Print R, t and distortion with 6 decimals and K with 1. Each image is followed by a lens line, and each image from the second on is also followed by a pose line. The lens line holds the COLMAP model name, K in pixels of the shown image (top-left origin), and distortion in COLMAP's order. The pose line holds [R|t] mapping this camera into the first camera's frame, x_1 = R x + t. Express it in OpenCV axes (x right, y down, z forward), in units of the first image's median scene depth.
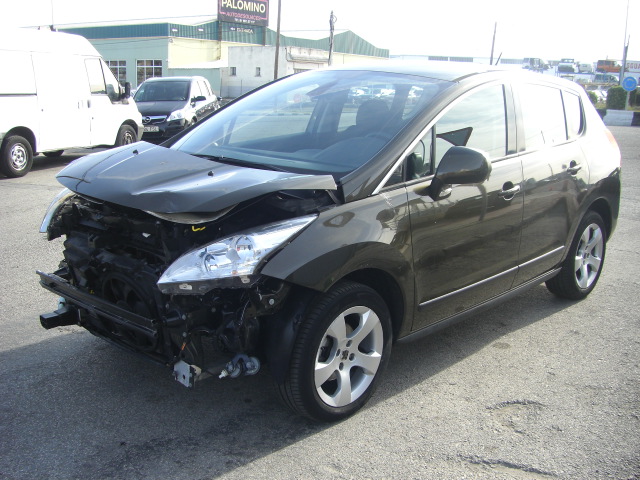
lens RADIAL K [[719.3, 0, 298.5], [0, 719.3, 272.5], [0, 0, 1]] dist [-0.190986, 0.147181]
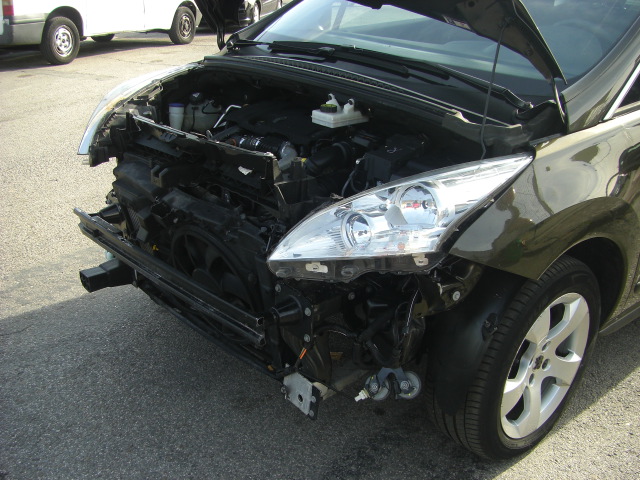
lens RADIAL K [[719.3, 0, 298.5], [0, 719.3, 272.5], [0, 0, 1]] dist [-0.190986, 0.147181]
pose [[0.997113, 0.041425, -0.063632, -0.118308], [-0.031455, 0.988127, 0.150382, -0.058019], [0.069106, -0.147946, 0.986578, 0.357627]]
